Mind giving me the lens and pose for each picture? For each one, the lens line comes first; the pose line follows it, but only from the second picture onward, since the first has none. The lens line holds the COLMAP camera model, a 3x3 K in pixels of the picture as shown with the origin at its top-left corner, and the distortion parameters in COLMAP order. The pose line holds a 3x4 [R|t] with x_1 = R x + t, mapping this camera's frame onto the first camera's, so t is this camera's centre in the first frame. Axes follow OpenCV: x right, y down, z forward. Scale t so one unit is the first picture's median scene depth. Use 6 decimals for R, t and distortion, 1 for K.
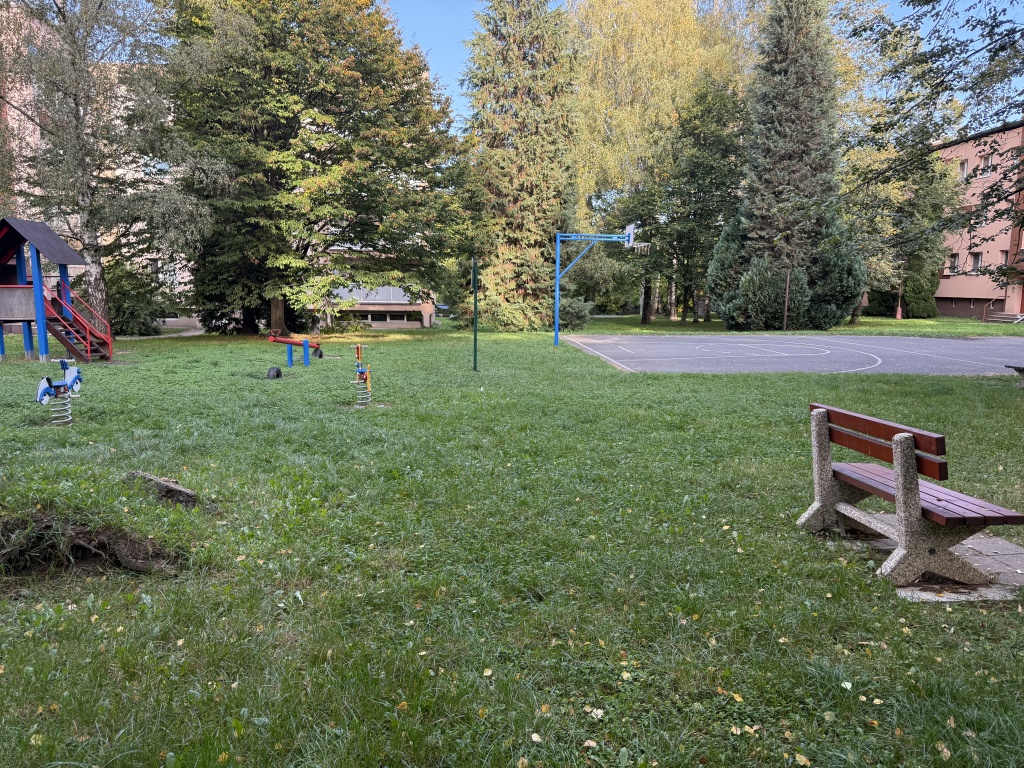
lens RADIAL K [[738.5, 0, 512.0], [0, 738.5, 384.0], [0, 0, 1]] dist [0.140720, -0.212965]
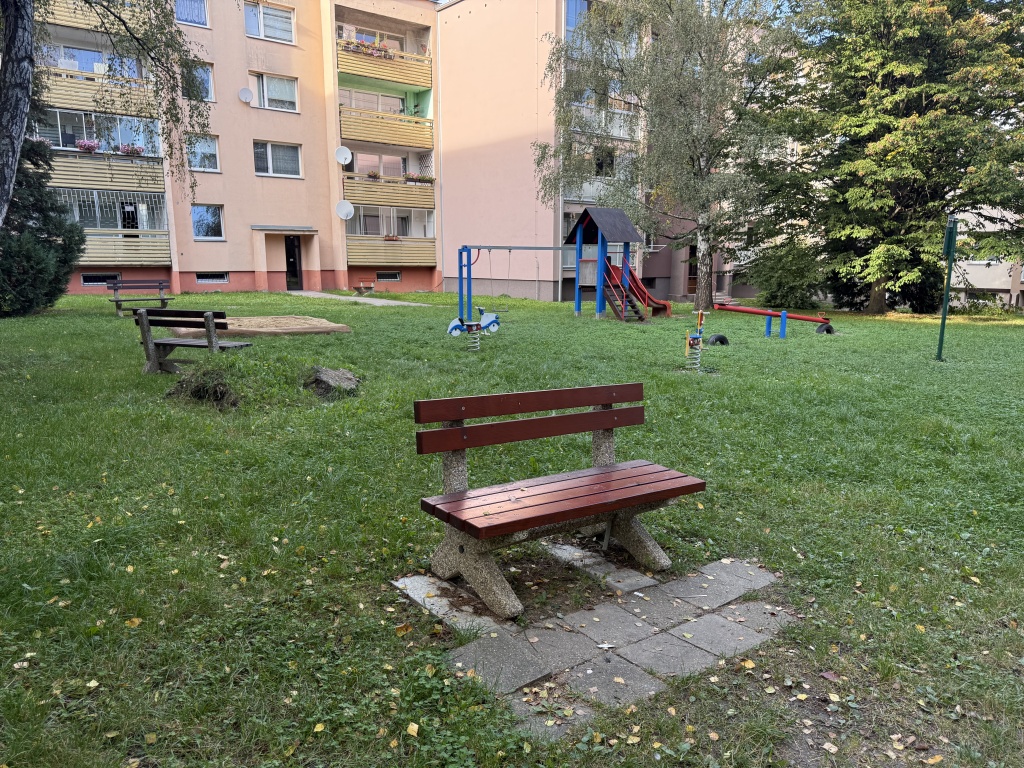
lens RADIAL K [[738.5, 0, 512.0], [0, 738.5, 384.0], [0, 0, 1]] dist [0.140720, -0.212965]
pose [[0.546969, 0.134334, -0.826305, 0.577308], [-0.114444, 0.989773, 0.085154, -0.014113], [0.829293, 0.047989, 0.556749, 0.277034]]
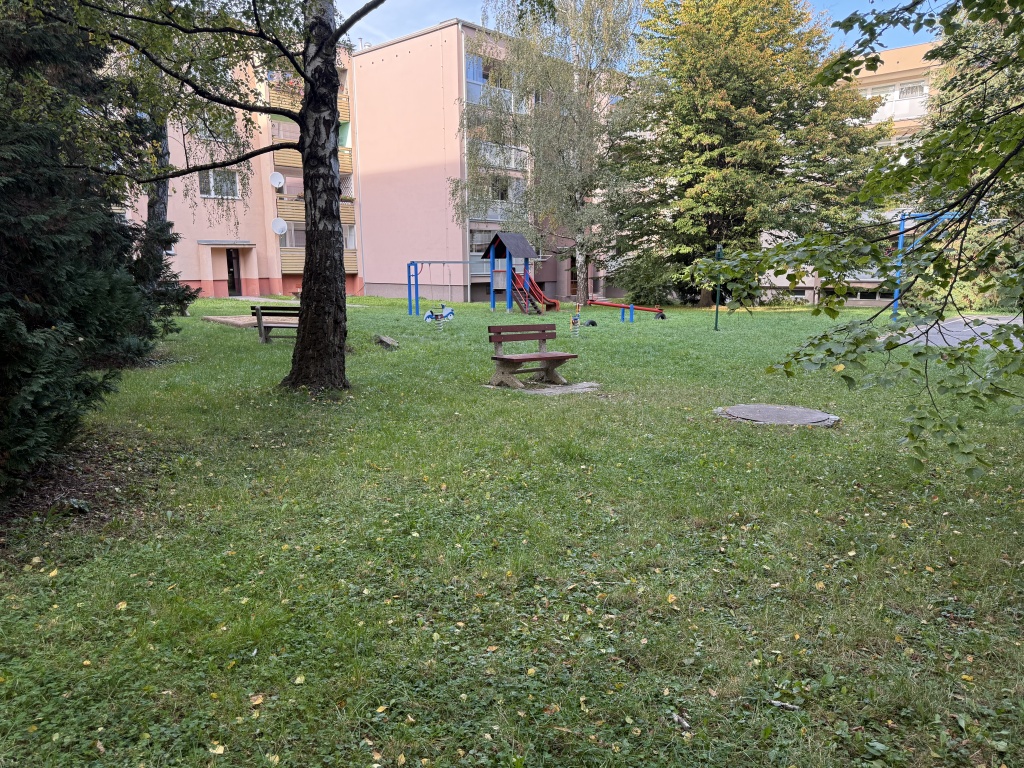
lens RADIAL K [[738.5, 0, 512.0], [0, 738.5, 384.0], [0, 0, 1]] dist [0.140720, -0.212965]
pose [[0.666899, 0.110027, -0.736981, 1.128781], [-0.091774, 0.993637, 0.065297, 0.040522], [0.739475, 0.024090, 0.672752, -0.295246]]
